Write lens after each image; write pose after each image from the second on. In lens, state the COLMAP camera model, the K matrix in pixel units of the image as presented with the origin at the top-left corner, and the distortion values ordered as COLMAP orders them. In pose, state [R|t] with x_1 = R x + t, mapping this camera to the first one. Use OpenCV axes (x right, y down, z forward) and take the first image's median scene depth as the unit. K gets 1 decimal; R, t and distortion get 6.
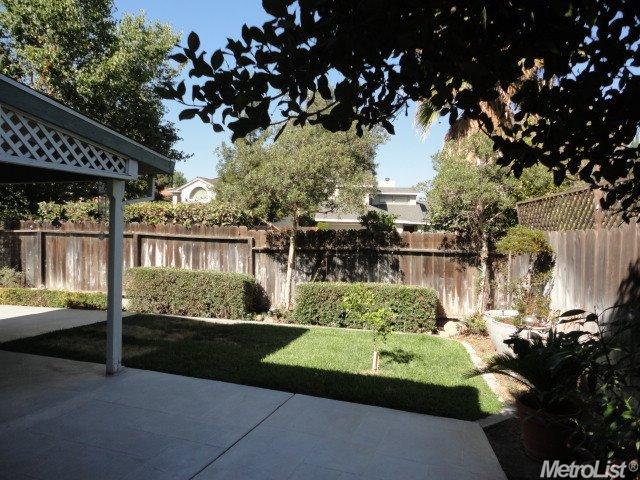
lens RADIAL K [[462.9, 0, 320.0], [0, 462.9, 239.0], [0, 0, 1]] dist [-0.012063, 0.004222]
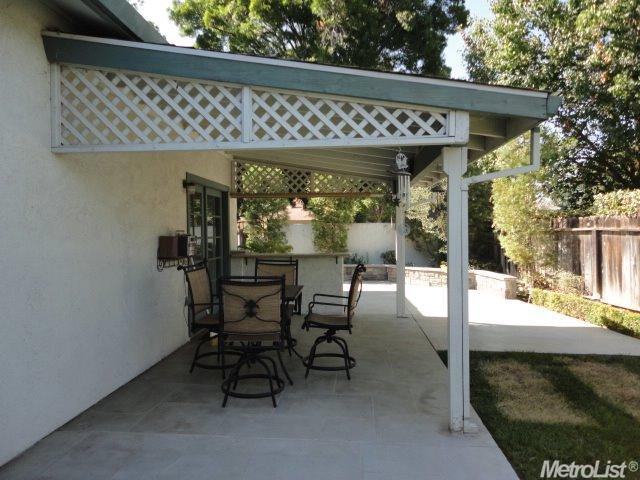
lens RADIAL K [[462.9, 0, 319.9], [0, 462.9, 242.0], [0, 0, 1]] dist [-0.012063, 0.004222]
pose [[0.250967, 0.004473, -0.967985, 0.075911], [0.000887, 0.999988, 0.004851, 0.001879], [0.967995, -0.002075, 0.250960, 0.311251]]
